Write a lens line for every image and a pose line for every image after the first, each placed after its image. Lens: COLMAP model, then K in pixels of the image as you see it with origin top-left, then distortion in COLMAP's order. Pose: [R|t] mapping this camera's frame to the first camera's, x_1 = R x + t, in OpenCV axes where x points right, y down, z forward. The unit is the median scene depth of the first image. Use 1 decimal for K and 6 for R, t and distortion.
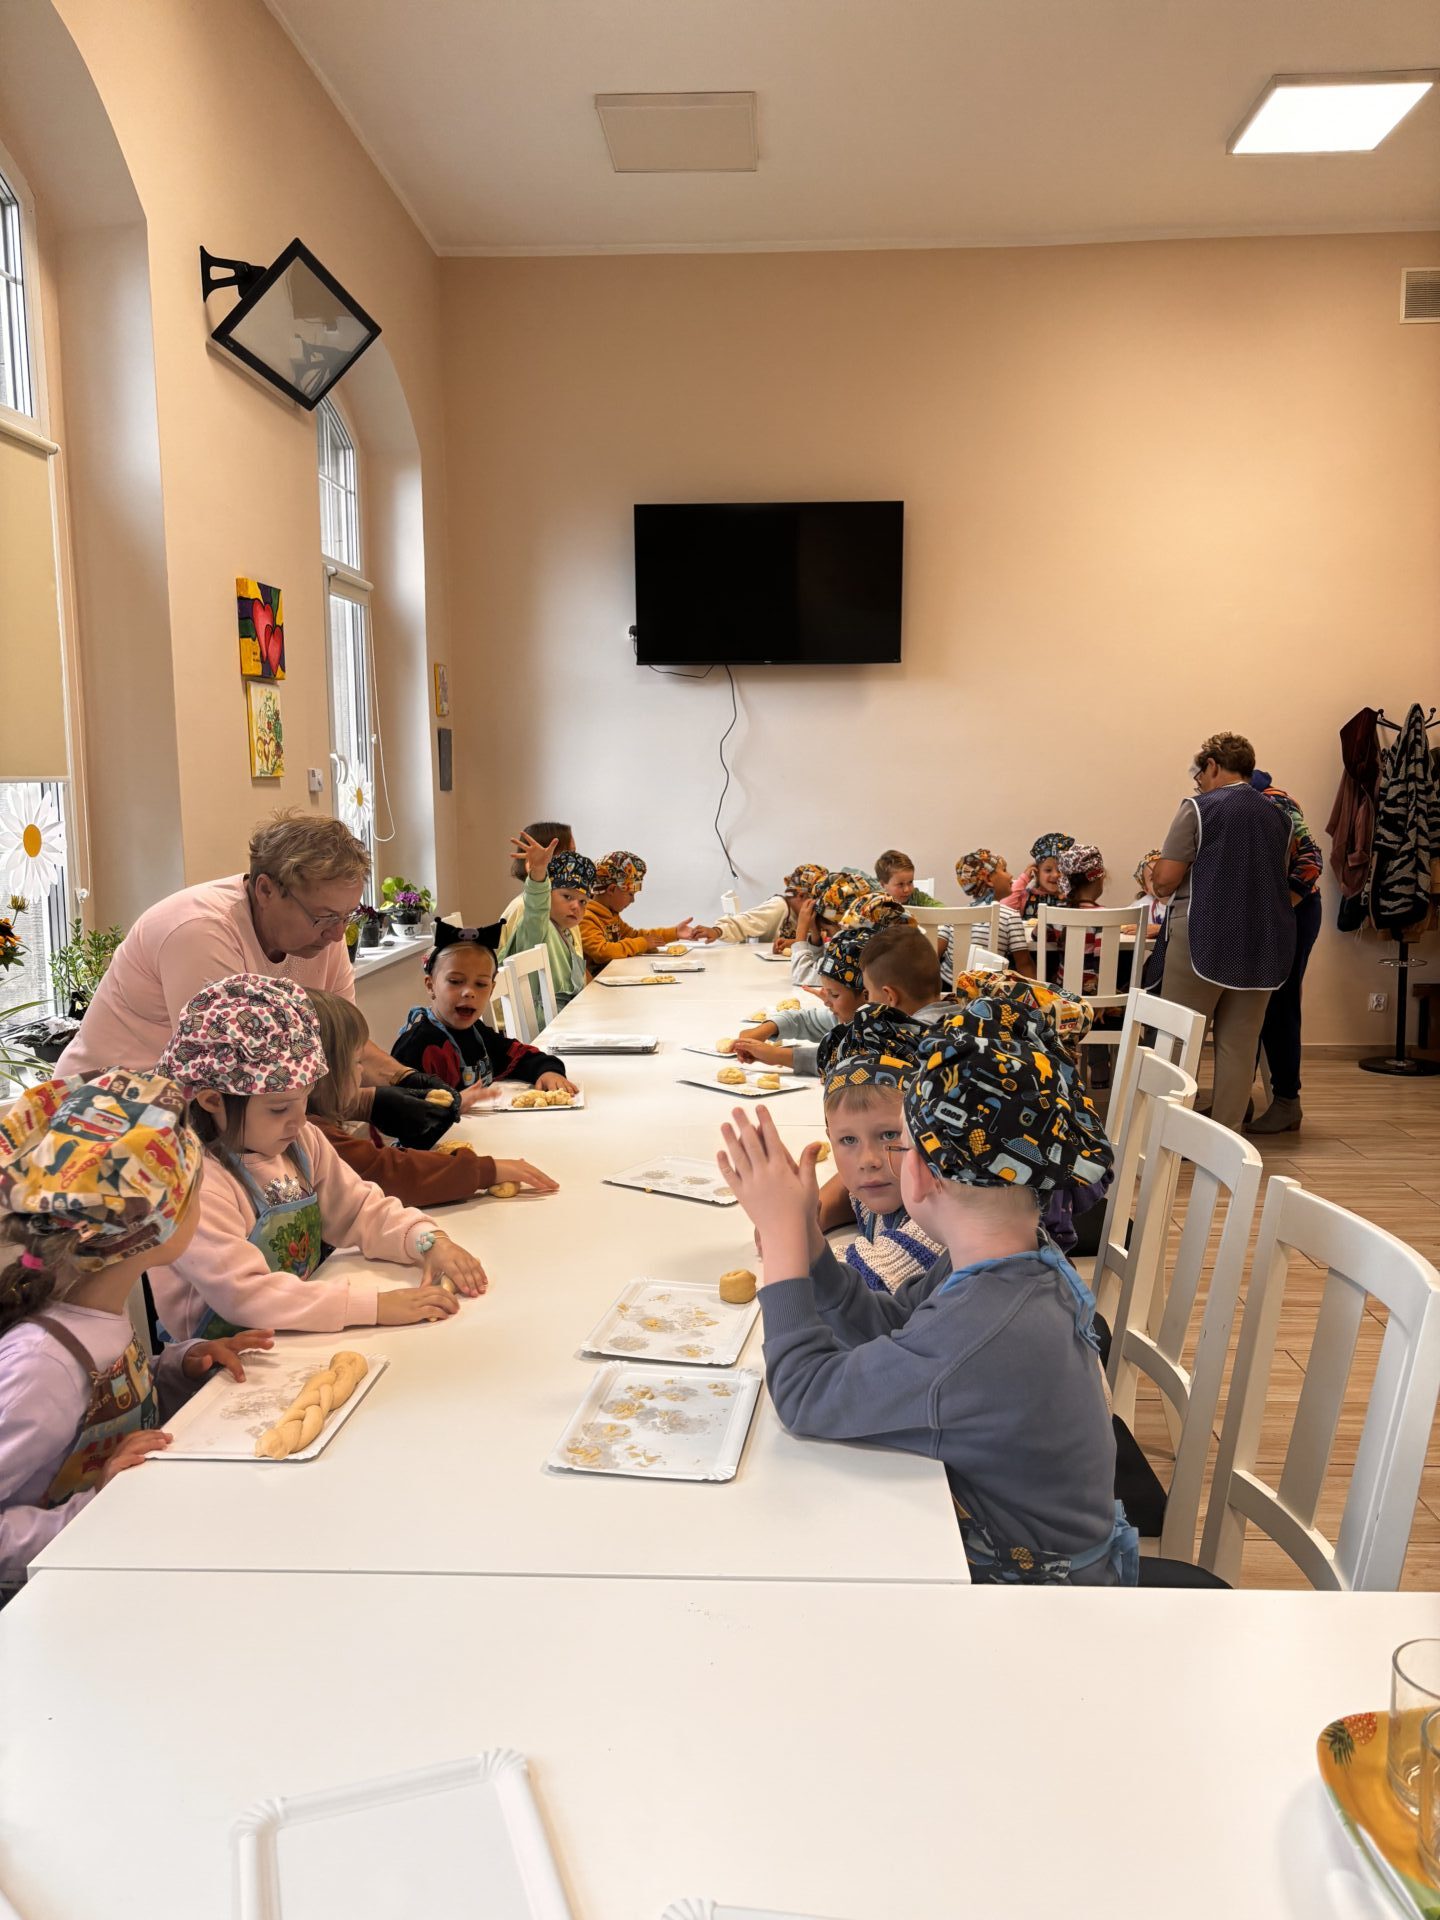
lens RADIAL K [[1437.9, 0, 720.0], [0, 1437.9, 960.0], [0, 0, 1]] dist [-0.004230, 0.004230]
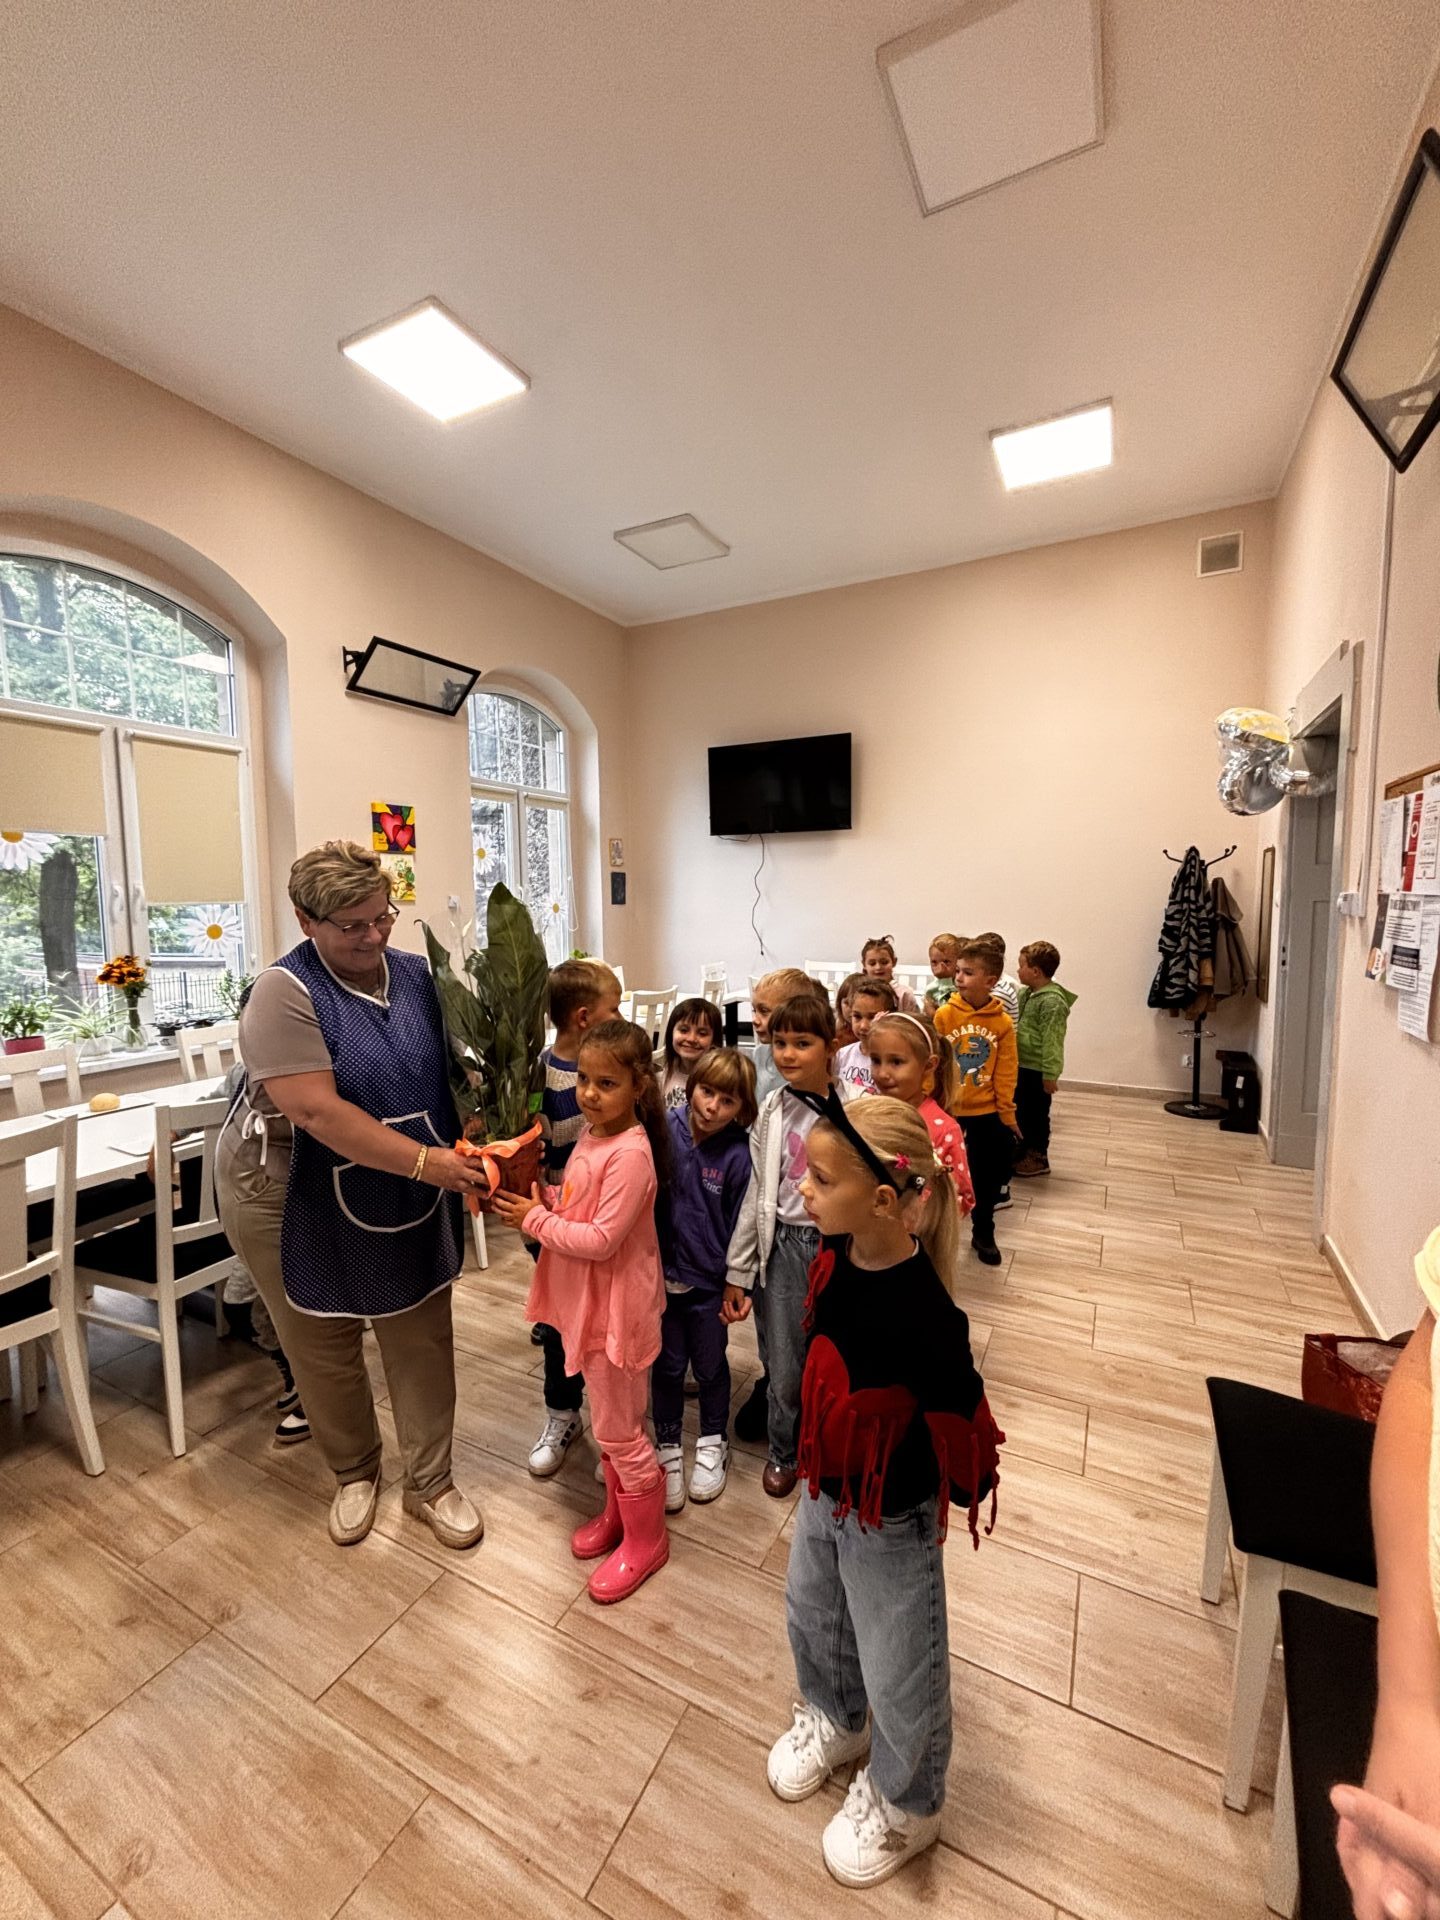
lens RADIAL K [[772.2, 0, 720.0], [0, 772.2, 960.0], [0, 0, 1]] dist [-0.016581, -0.000113]
pose [[0.908738, 0.034586, -0.415931, 0.384147], [-0.051779, 0.998204, -0.030125, -0.024331], [0.414142, 0.048912, 0.908897, 0.150851]]
